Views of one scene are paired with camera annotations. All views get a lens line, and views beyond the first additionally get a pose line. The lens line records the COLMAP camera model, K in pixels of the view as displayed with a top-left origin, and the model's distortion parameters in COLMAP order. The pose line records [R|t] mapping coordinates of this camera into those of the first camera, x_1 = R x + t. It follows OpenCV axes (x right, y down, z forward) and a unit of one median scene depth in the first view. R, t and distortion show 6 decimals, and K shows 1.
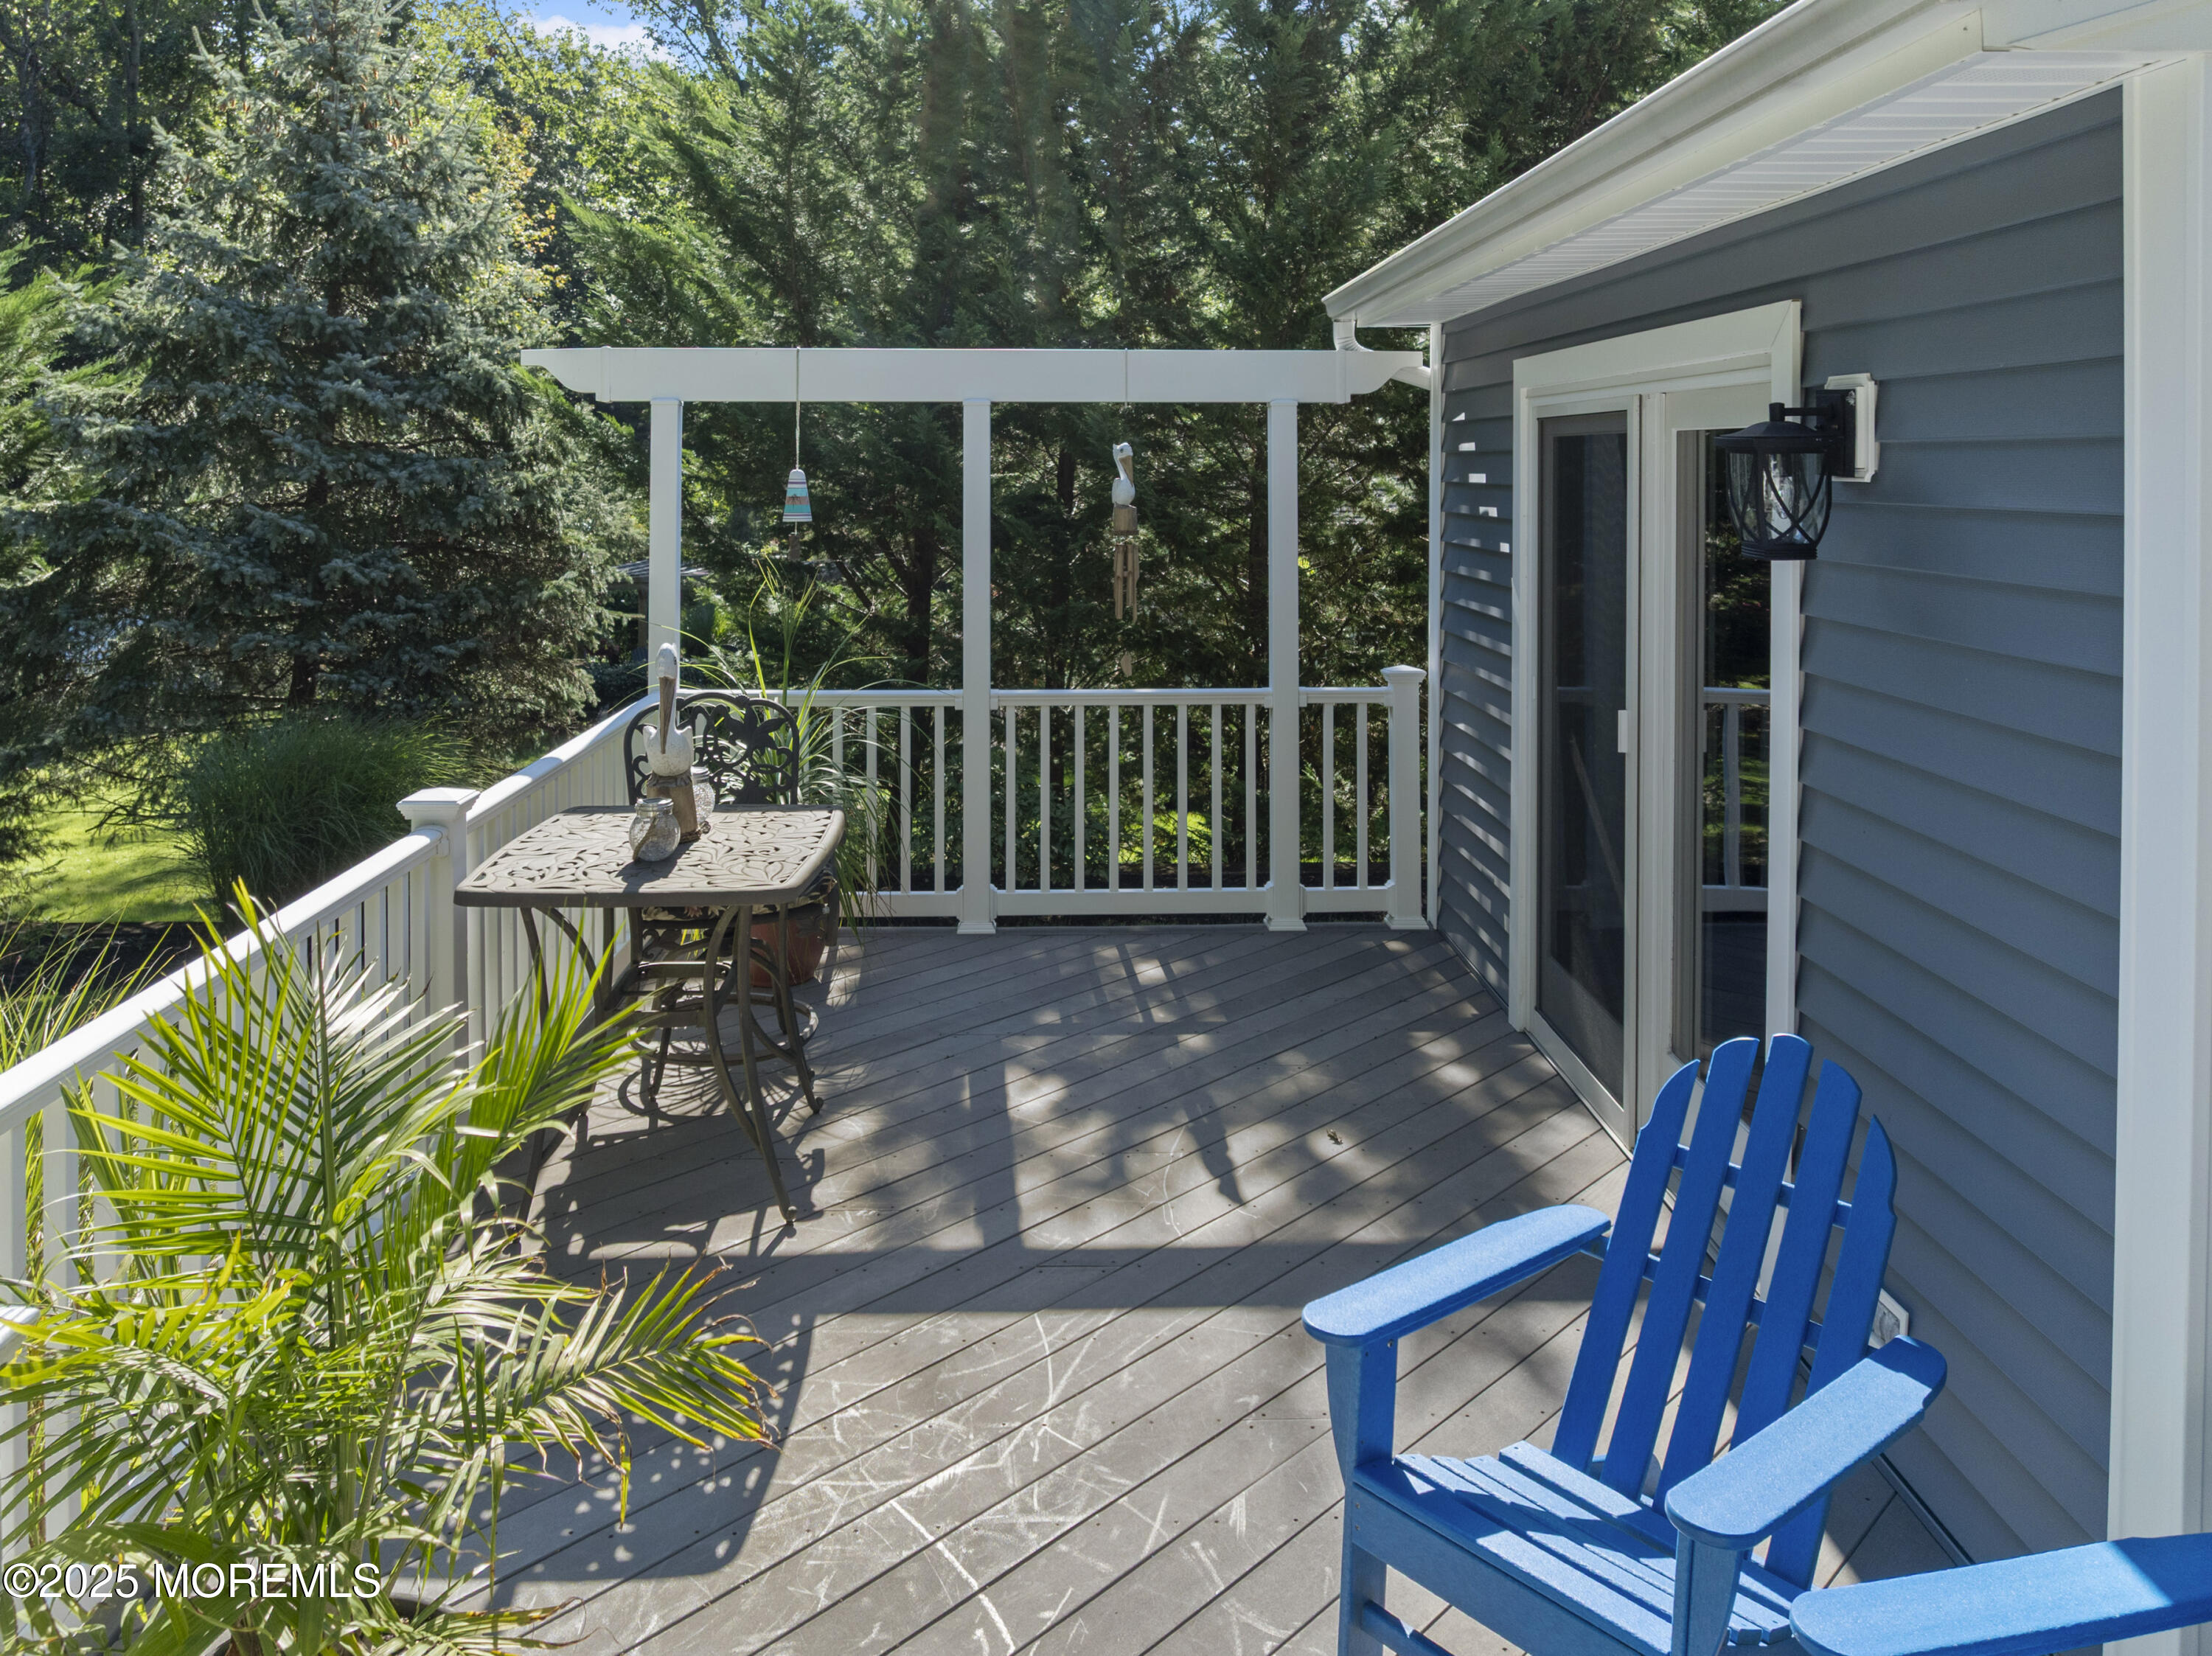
lens RADIAL K [[1564.8, 0, 1114.5], [0, 1564.8, 818.5], [0, 0, 1]] dist [-0.024540, 0.004992]
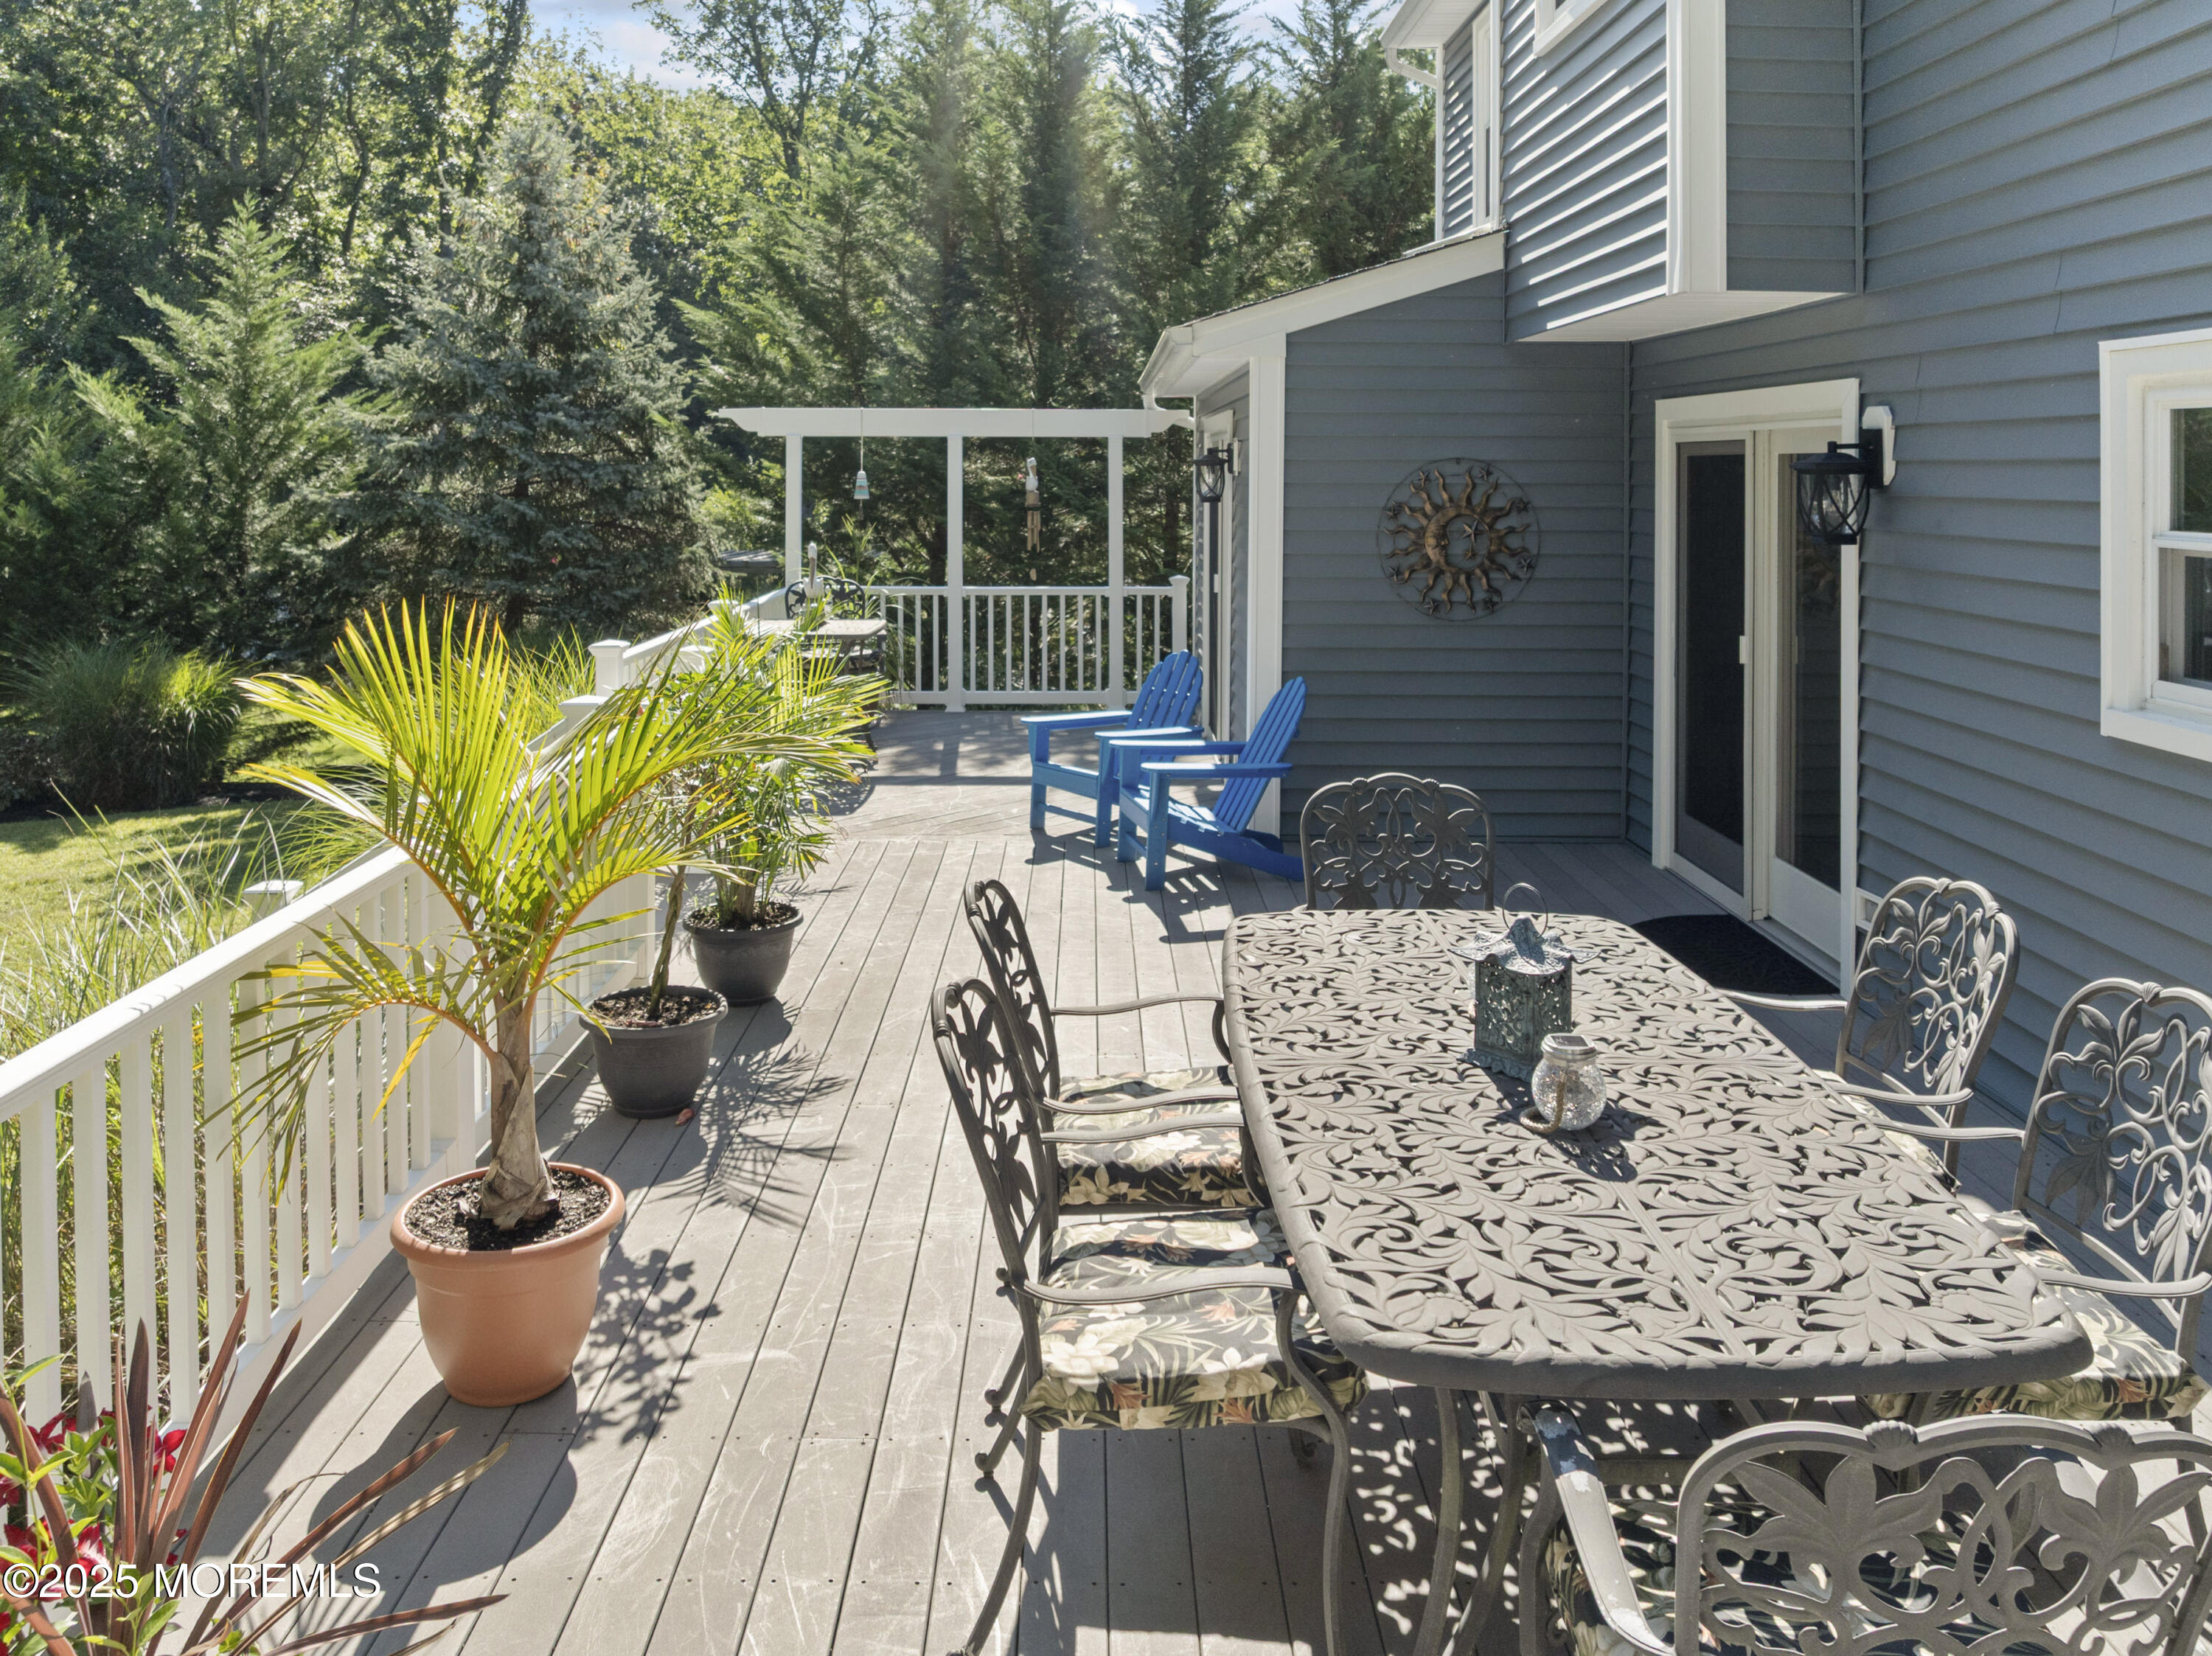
lens RADIAL K [[1594.7, 0, 1129.5], [0, 1594.7, 806.1], [0, 0, 1]] dist [0.013568, 0.006828]
pose [[0.999847, 0.001913, -0.017415, 0.091708], [-0.002159, 0.999898, -0.014108, 0.122287], [0.017386, 0.014144, 0.999749, -0.543433]]
